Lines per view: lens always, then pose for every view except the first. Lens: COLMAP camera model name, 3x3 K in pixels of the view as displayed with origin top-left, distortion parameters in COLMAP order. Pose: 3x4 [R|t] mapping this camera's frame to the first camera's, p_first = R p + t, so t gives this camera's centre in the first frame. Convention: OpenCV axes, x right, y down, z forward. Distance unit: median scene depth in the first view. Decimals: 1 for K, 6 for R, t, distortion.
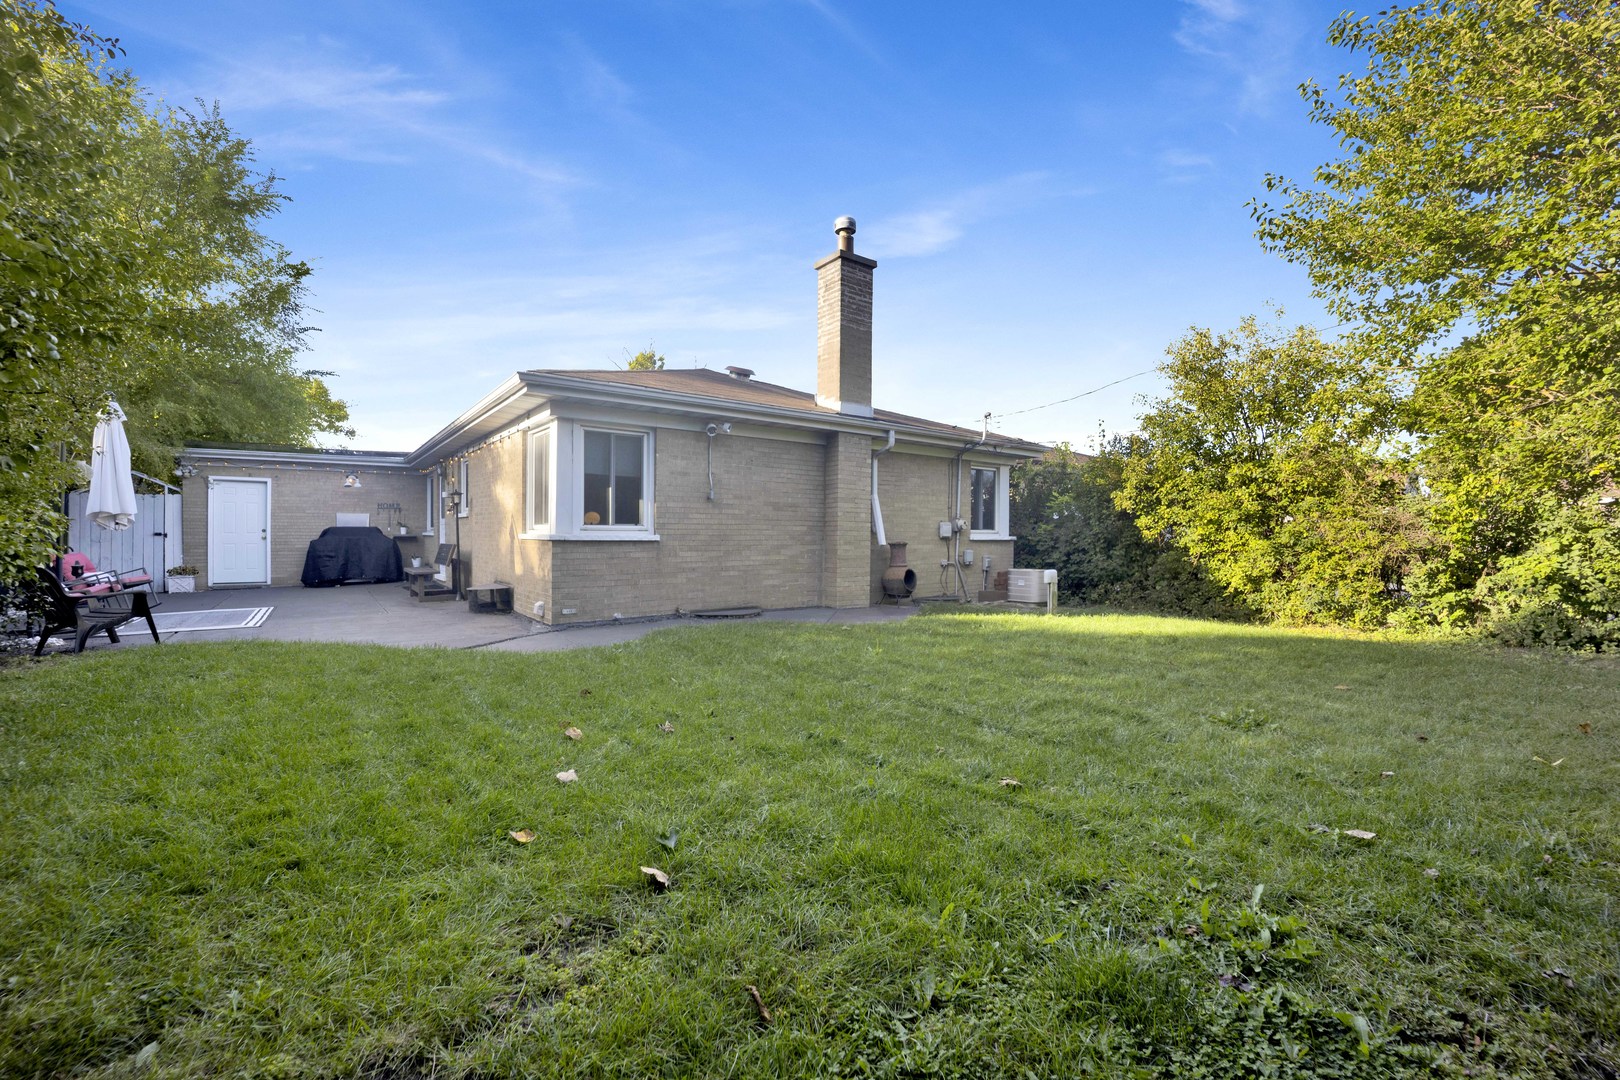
lens RADIAL K [[667.4, 0, 810.0], [0, 667.4, 540.0], [0, 0, 1]] dist [-0.021079, -0.000065]
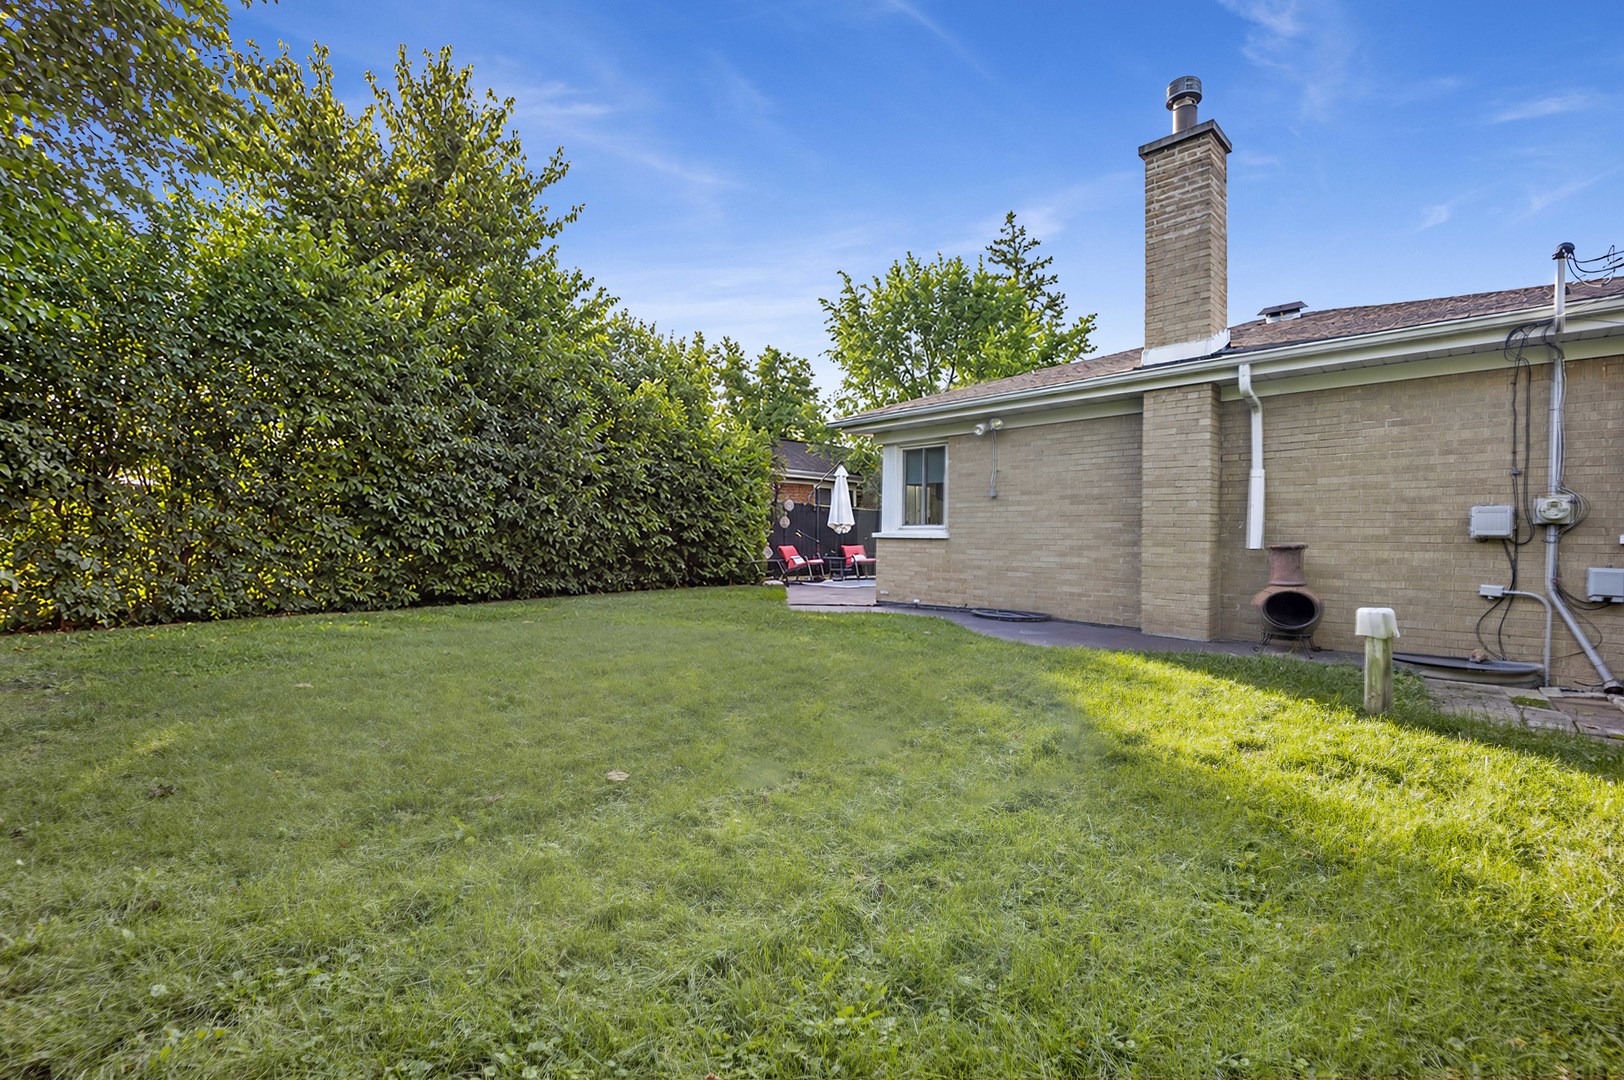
lens RADIAL K [[669.1, 0, 812.0], [0, 669.1, 540.0], [0, 0, 1]] dist [-0.021079, -0.000065]
pose [[0.115345, 0.002346, -0.993323, 0.551734], [-0.014552, 0.999894, 0.000672, 0.003709], [0.993219, 0.014377, 0.115367, 0.422837]]
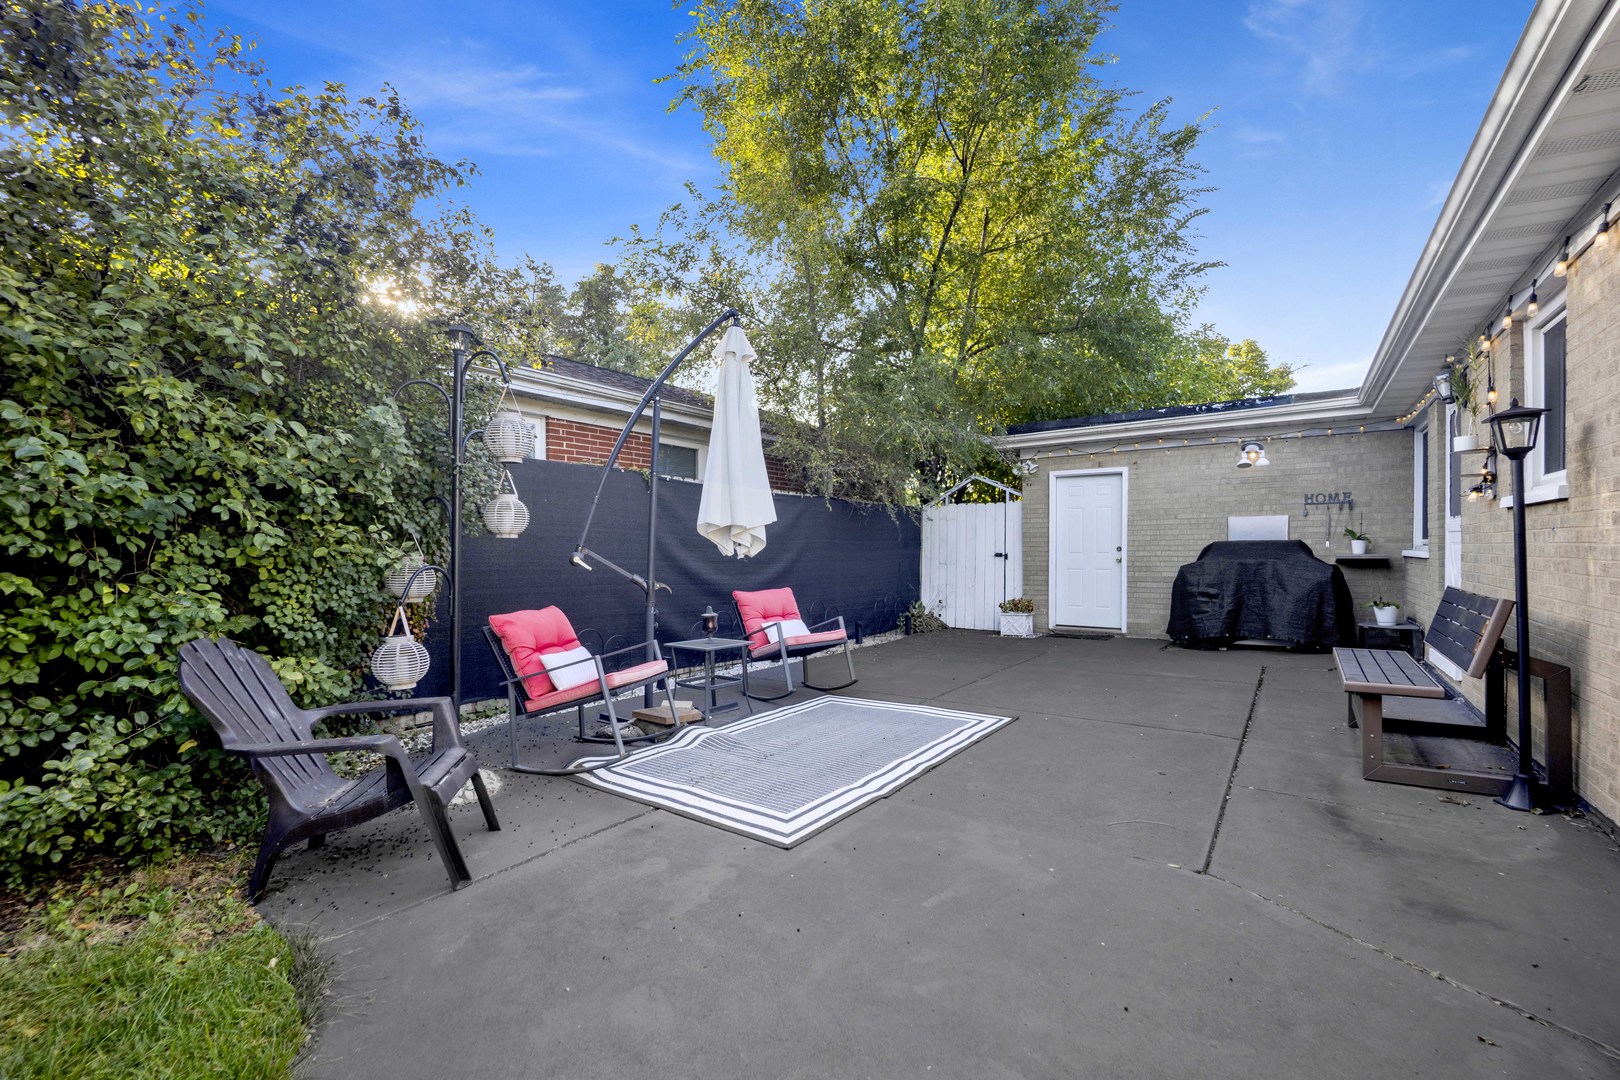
lens RADIAL K [[686.7, 0, 806.8], [0, 686.7, 563.7], [0, 0, 1]] dist [-0.018653, 0.000041]
pose [[0.299119, 0.015566, -0.954089, -0.303314], [-0.001548, 0.999874, 0.015828, -0.010660], [0.954215, -0.003257, 0.299105, 0.543851]]
